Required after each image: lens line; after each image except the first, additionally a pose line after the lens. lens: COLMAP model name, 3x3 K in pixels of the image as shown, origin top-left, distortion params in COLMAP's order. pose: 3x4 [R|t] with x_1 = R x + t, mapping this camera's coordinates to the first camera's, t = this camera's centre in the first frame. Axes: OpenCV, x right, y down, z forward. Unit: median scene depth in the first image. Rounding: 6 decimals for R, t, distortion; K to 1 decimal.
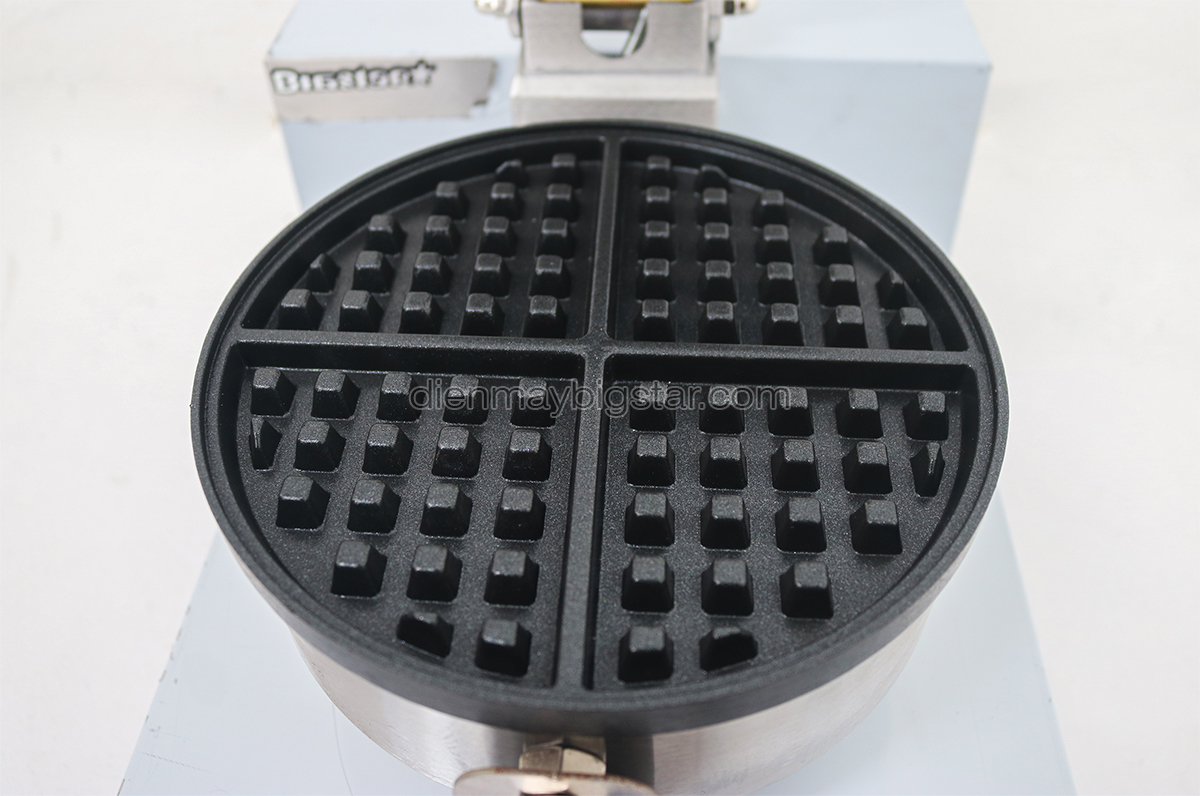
lens RADIAL K [[1070.0, 0, 591.8], [0, 1070.0, 394.5], [0, 0, 1]] dist [-0.144166, 0.003255]
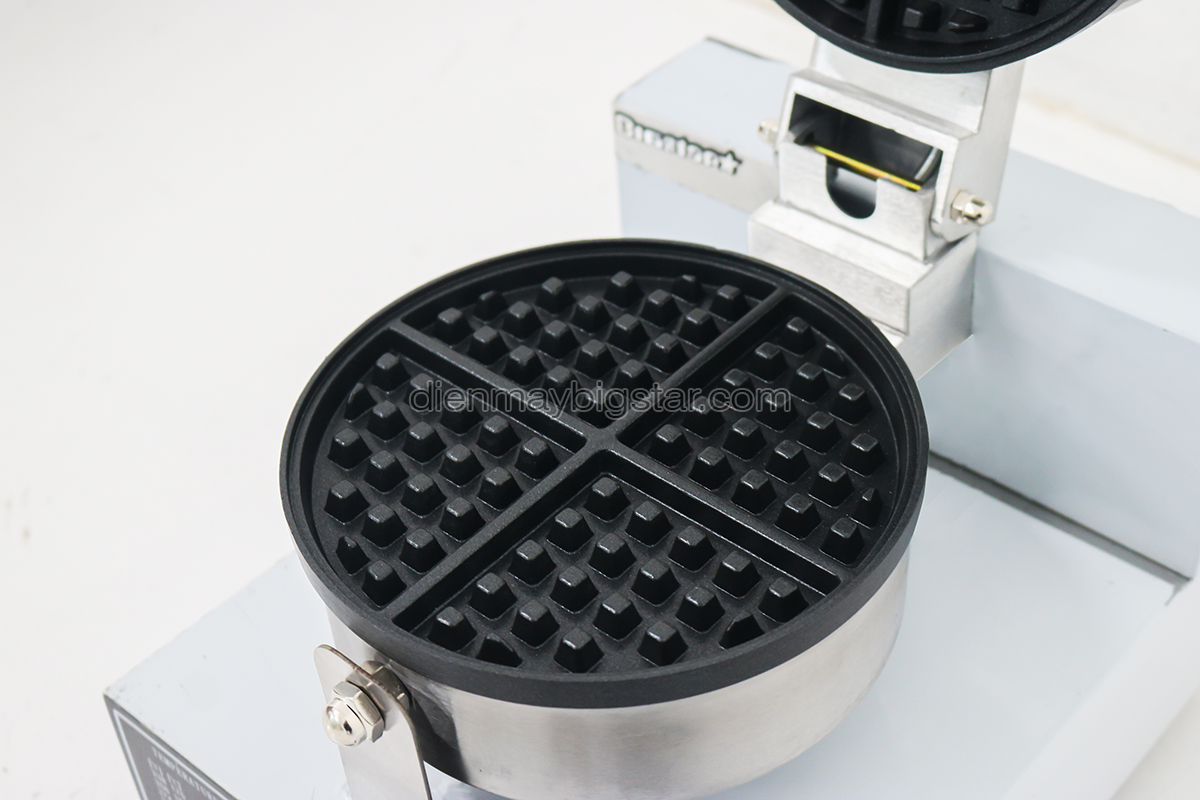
lens RADIAL K [[1903.3, 0, 597.1], [0, 1903.3, 400.1], [0, 0, 1]] dist [-0.027962, 0.000000]
pose [[0.788219, 0.377142, -0.486286, 0.992137], [-0.406703, 0.912283, 0.048304, -0.178388], [0.461848, 0.159700, 0.872463, -0.879451]]
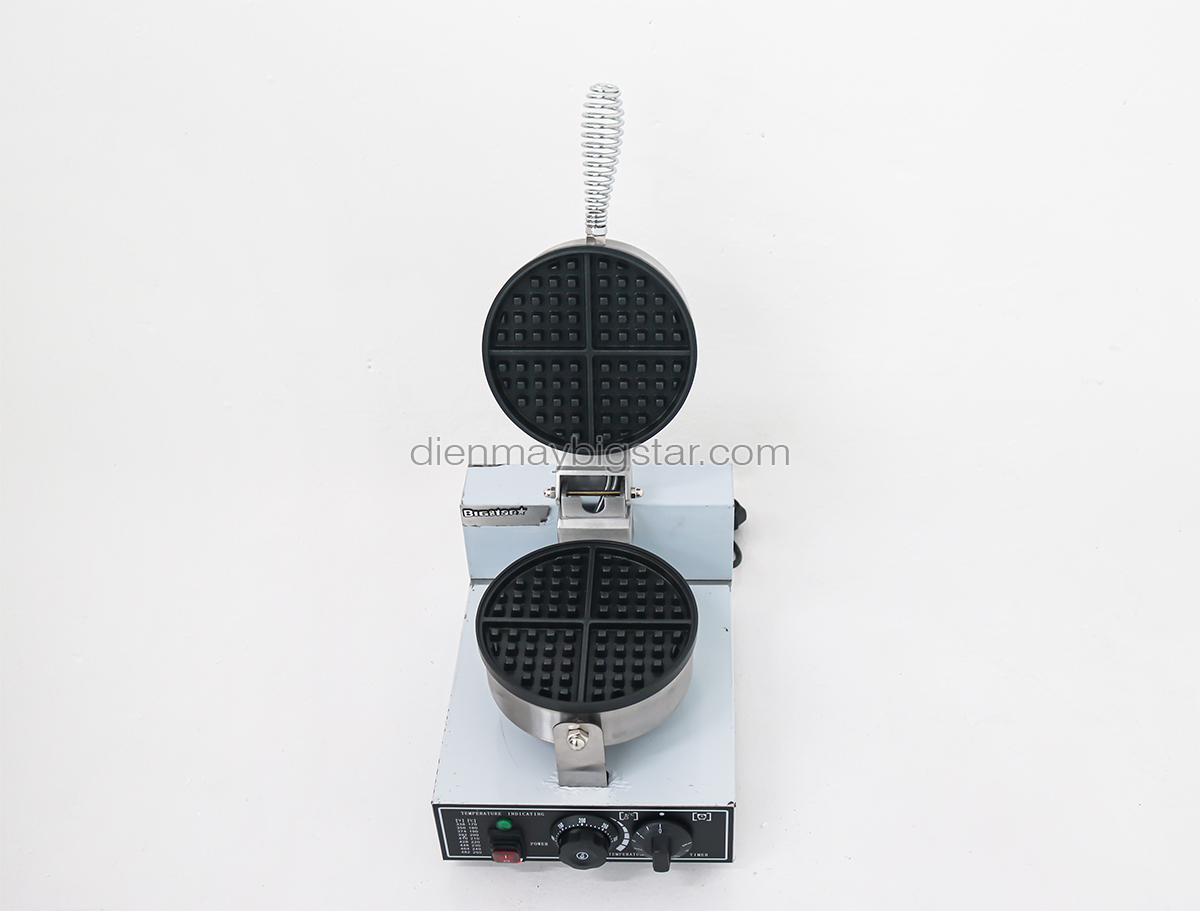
lens RADIAL K [[1723.5, 0, 601.3], [0, 1723.5, 456.0], [0, 0, 1]] dist [-0.152708, 0.000000]
pose [[0.999542, -0.025338, -0.016529, 0.151248], [0.023748, 0.995642, -0.090180, -0.067942], [0.018742, 0.089747, 0.995788, -4.465732]]
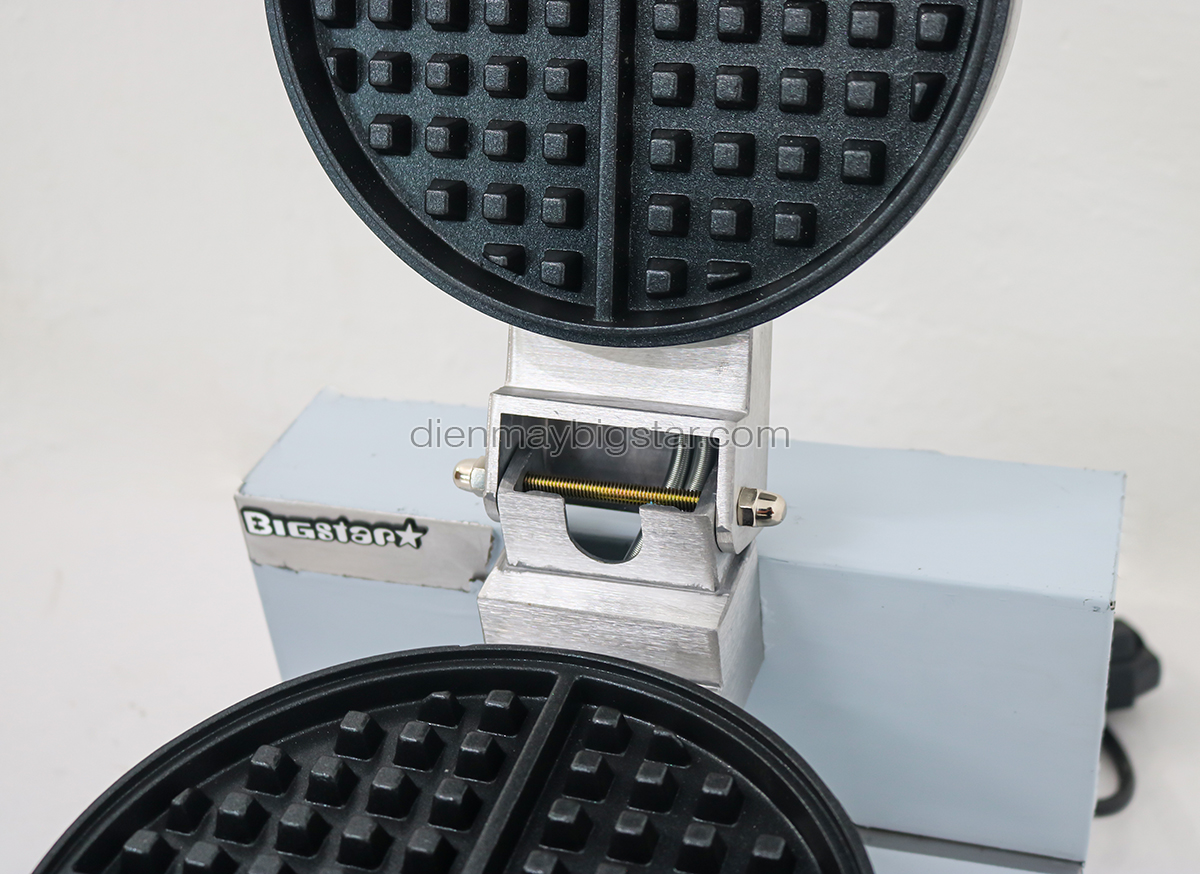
lens RADIAL K [[1787.1, 0, 607.1], [0, 1787.1, 438.8], [0, 0, 1]] dist [-0.026887, 0.000000]
pose [[0.965505, 0.082643, -0.246923, 0.439948], [-0.129681, 0.974939, -0.180767, -0.199872], [0.225795, 0.206552, 0.952026, -0.413308]]
